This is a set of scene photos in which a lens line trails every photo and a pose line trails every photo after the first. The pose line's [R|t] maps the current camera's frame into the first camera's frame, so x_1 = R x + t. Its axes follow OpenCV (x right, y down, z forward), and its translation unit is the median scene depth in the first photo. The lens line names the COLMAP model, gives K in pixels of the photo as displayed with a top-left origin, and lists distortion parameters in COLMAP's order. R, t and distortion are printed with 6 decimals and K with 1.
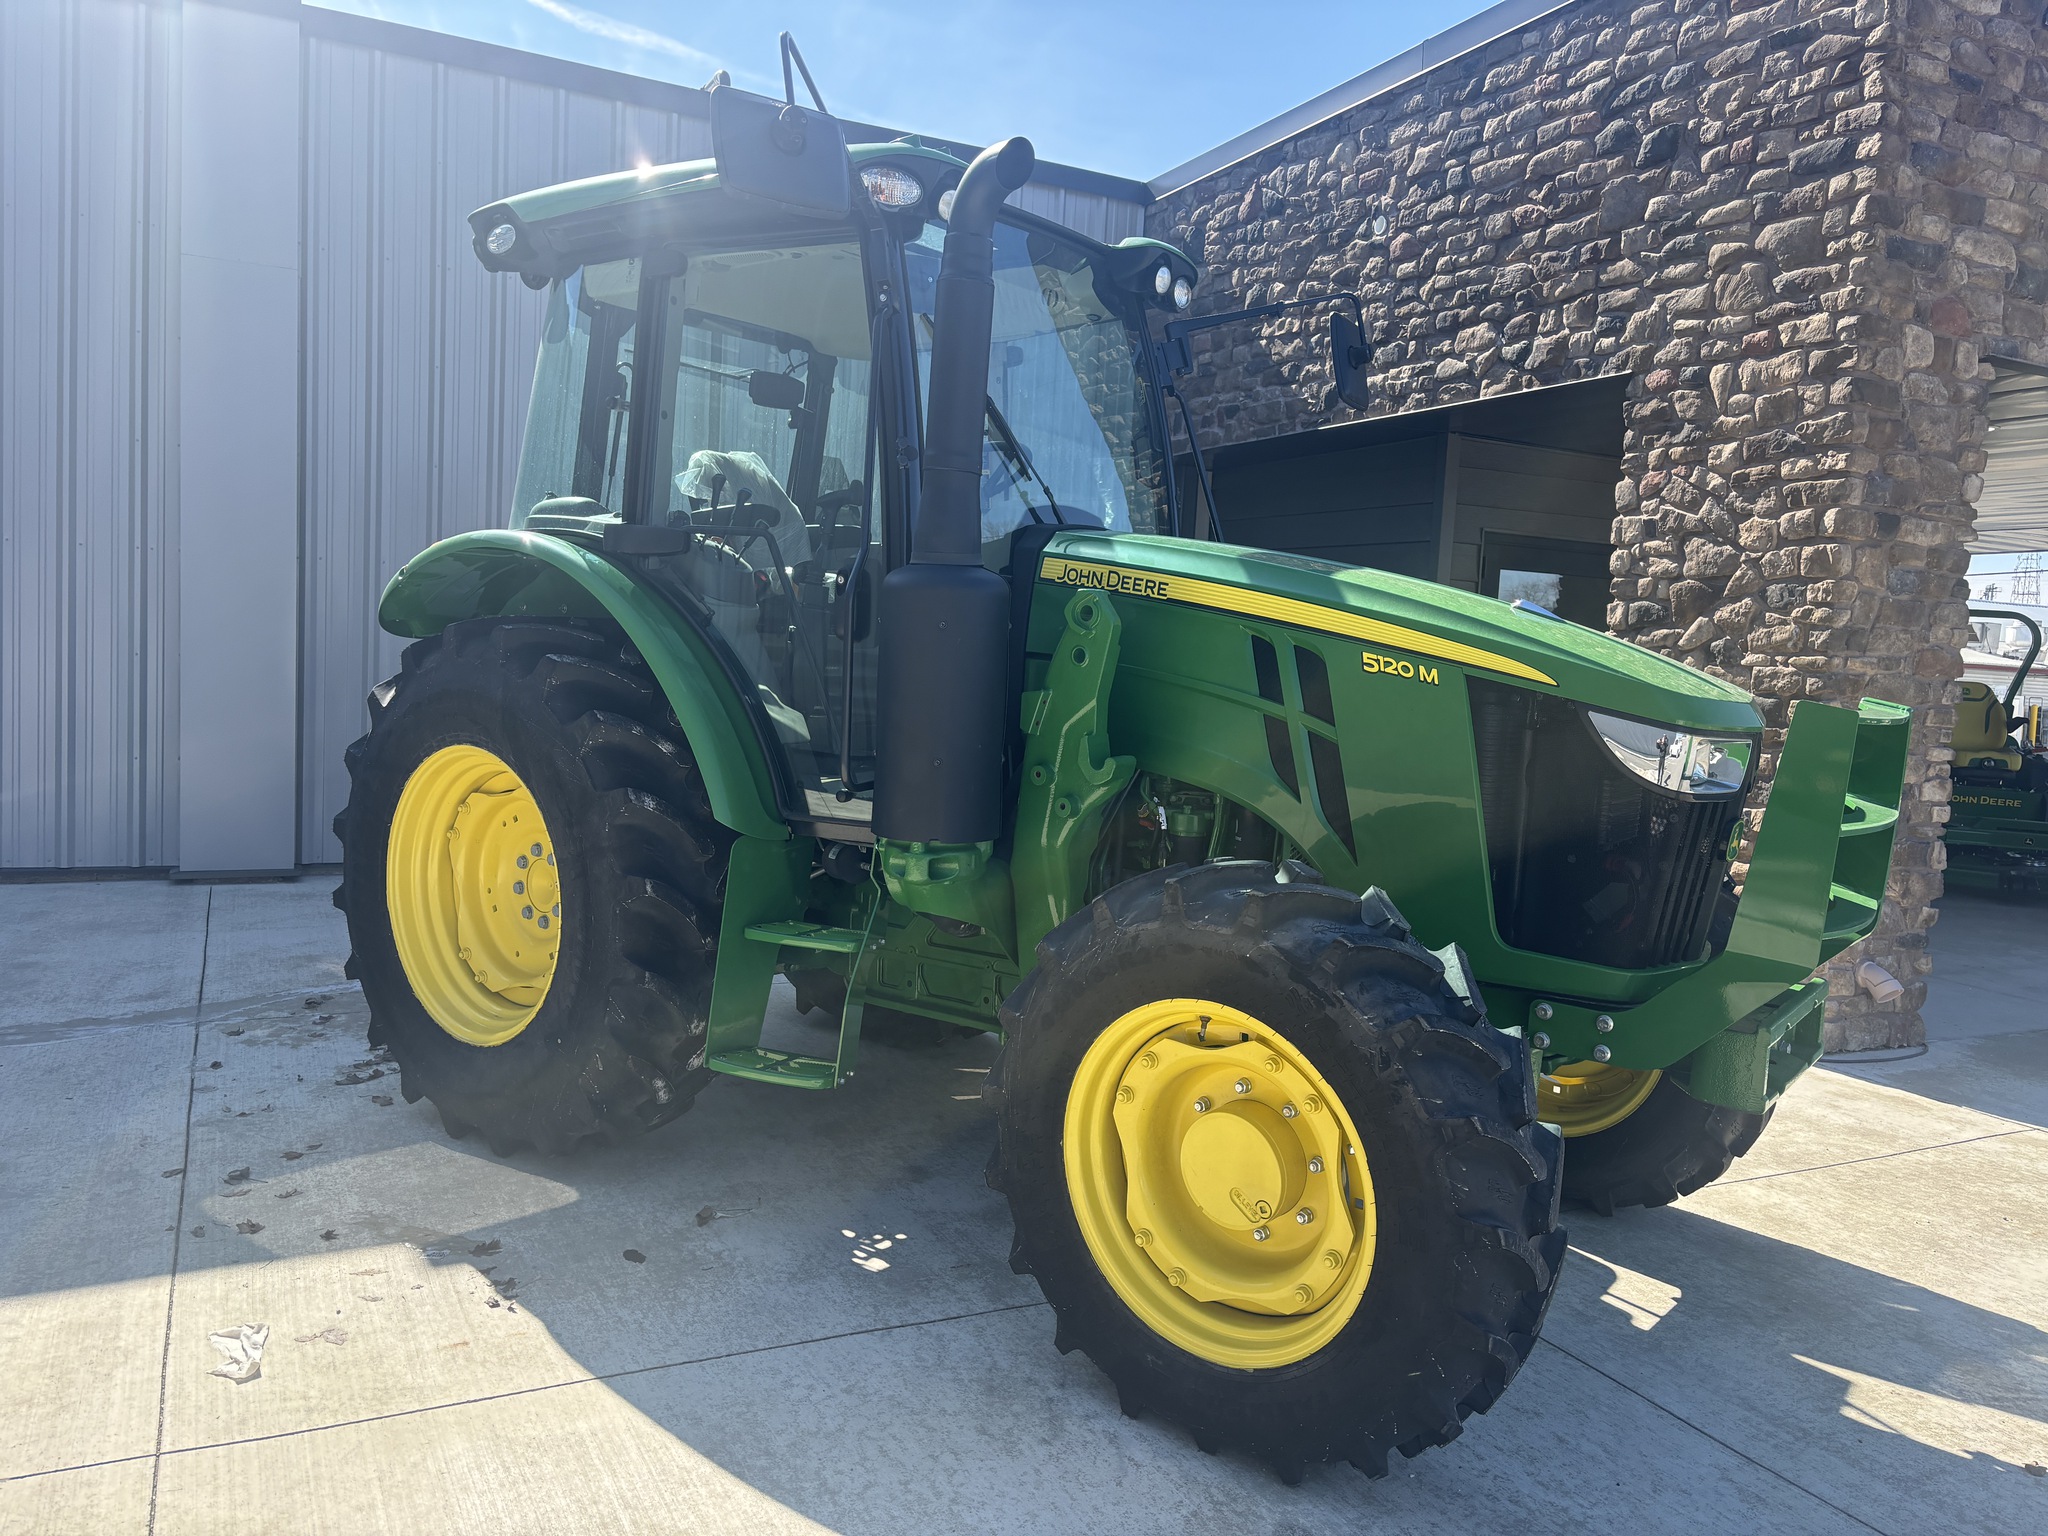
lens RADIAL K [[1452.5, 0, 1024.0], [0, 1452.5, 768.0], [0, 0, 1]] dist [0.041199, -0.024132]
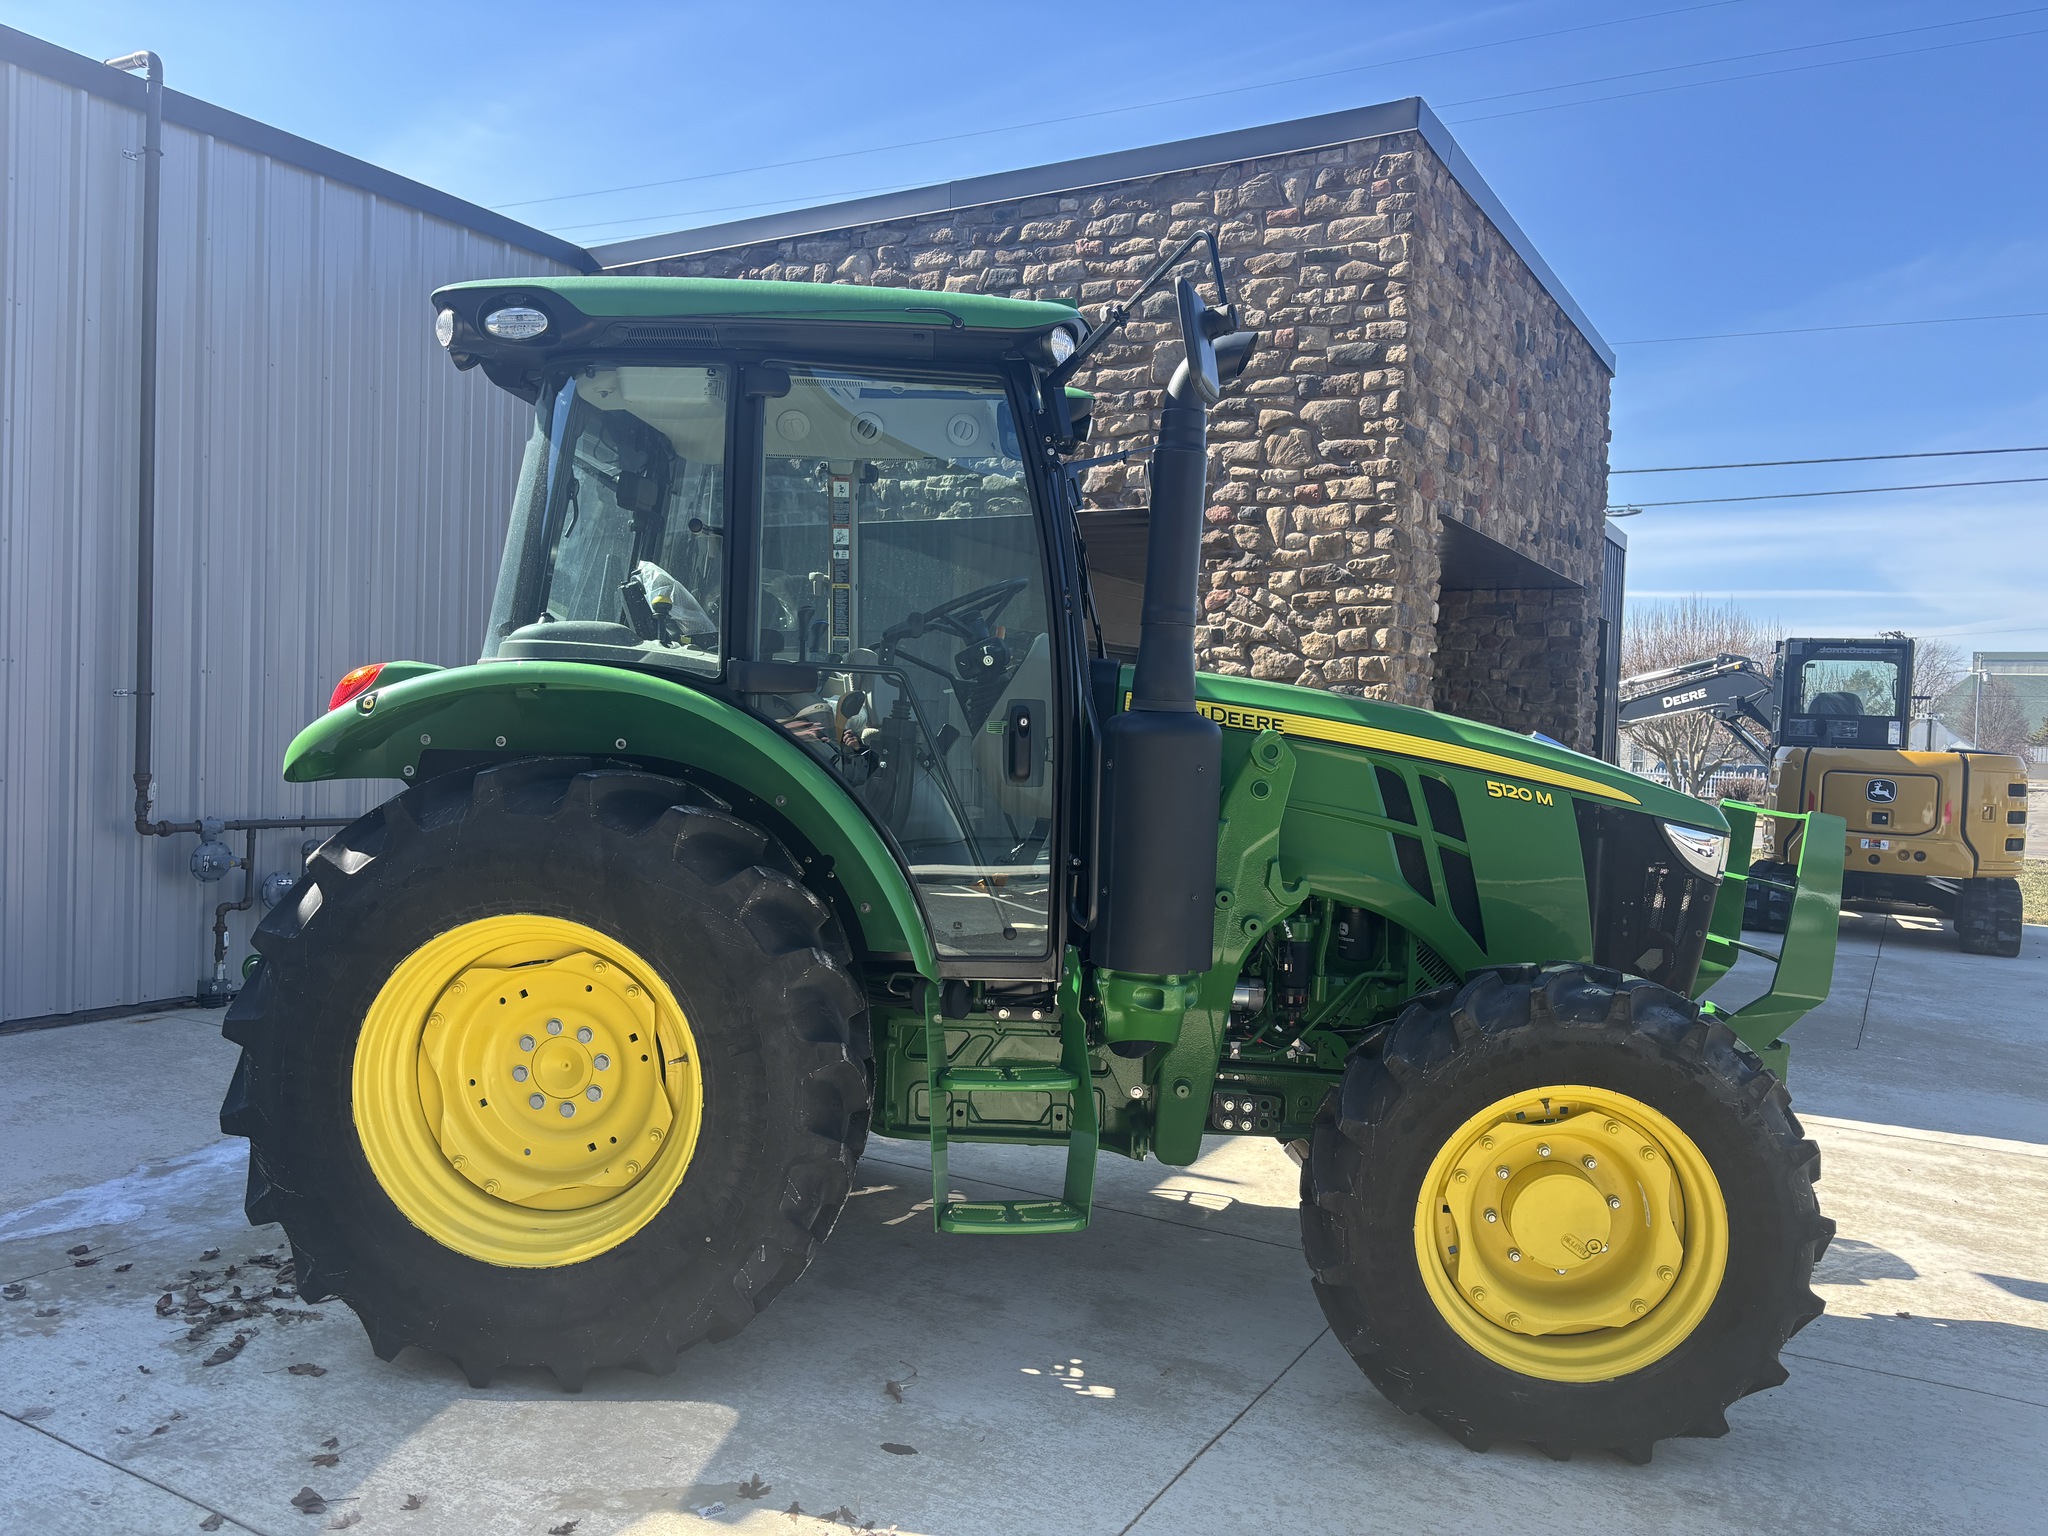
lens RADIAL K [[1490.4, 0, 872.3], [0, 1490.4, 782.5], [0, 0, 1]] dist [0.096052, -0.143957]
pose [[0.845316, -0.045271, 0.532345, -0.520747], [0.054980, 0.998485, -0.002391, -0.061236], [-0.531430, 0.031290, 0.846524, 0.118857]]
